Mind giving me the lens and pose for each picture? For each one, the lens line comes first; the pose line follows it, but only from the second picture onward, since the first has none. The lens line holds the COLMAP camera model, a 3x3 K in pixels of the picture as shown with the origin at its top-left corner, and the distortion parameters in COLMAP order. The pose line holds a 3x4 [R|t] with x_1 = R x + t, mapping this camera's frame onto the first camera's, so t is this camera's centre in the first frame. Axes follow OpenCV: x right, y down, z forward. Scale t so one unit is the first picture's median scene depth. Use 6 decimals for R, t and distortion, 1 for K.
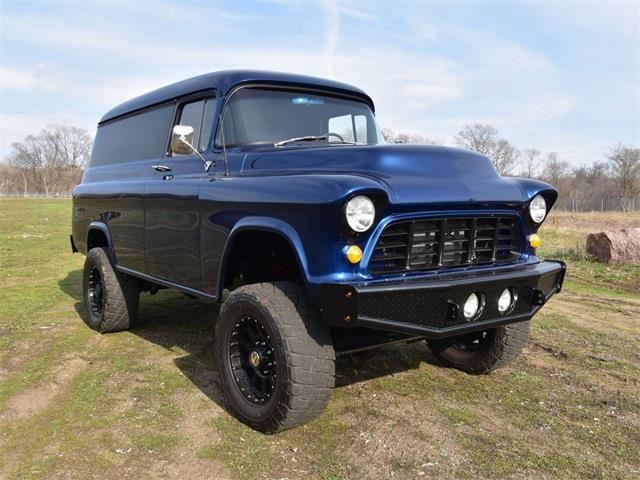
lens RADIAL K [[601.2, 0, 316.4], [0, 601.2, 239.6], [0, 0, 1]] dist [-0.004900, 0.000000]
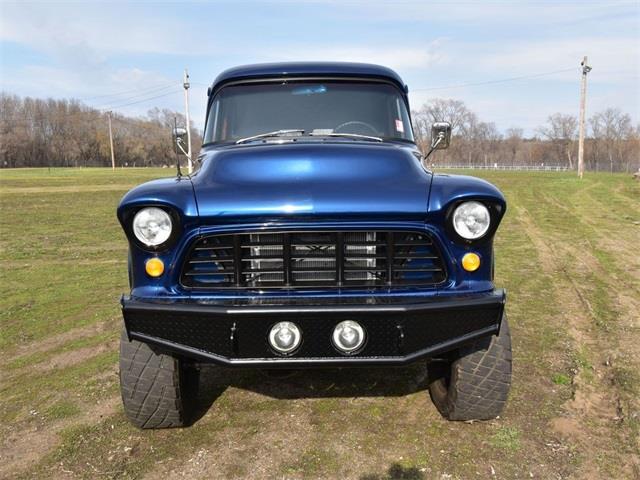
lens RADIAL K [[601.2, 0, 321.5], [0, 601.2, 244.2], [0, 0, 1]] dist [-0.004900, 0.000000]
pose [[0.812001, 0.063815, -0.580156, 0.656110], [-0.028965, 0.997186, 0.069145, -0.068201], [0.582936, -0.039341, 0.811565, 0.293148]]
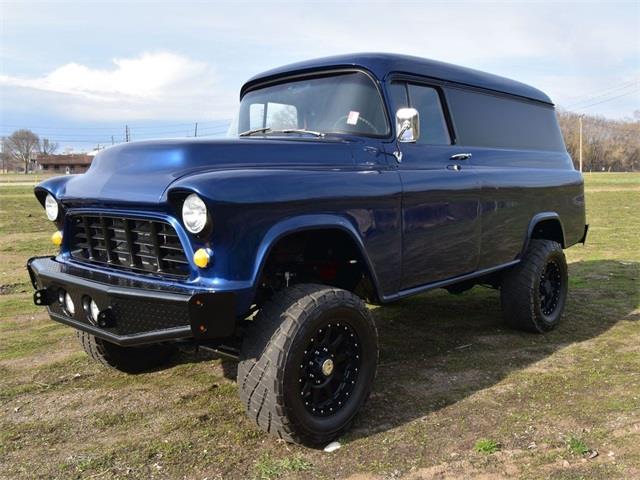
lens RADIAL K [[601.2, 0, 319.4], [0, 601.2, 240.4], [0, 0, 1]] dist [-0.004900, 0.000000]
pose [[0.174774, 0.101225, -0.979391, 1.110645], [-0.062671, 0.993828, 0.091533, -0.095964], [0.982612, 0.045381, 0.180039, 1.028504]]
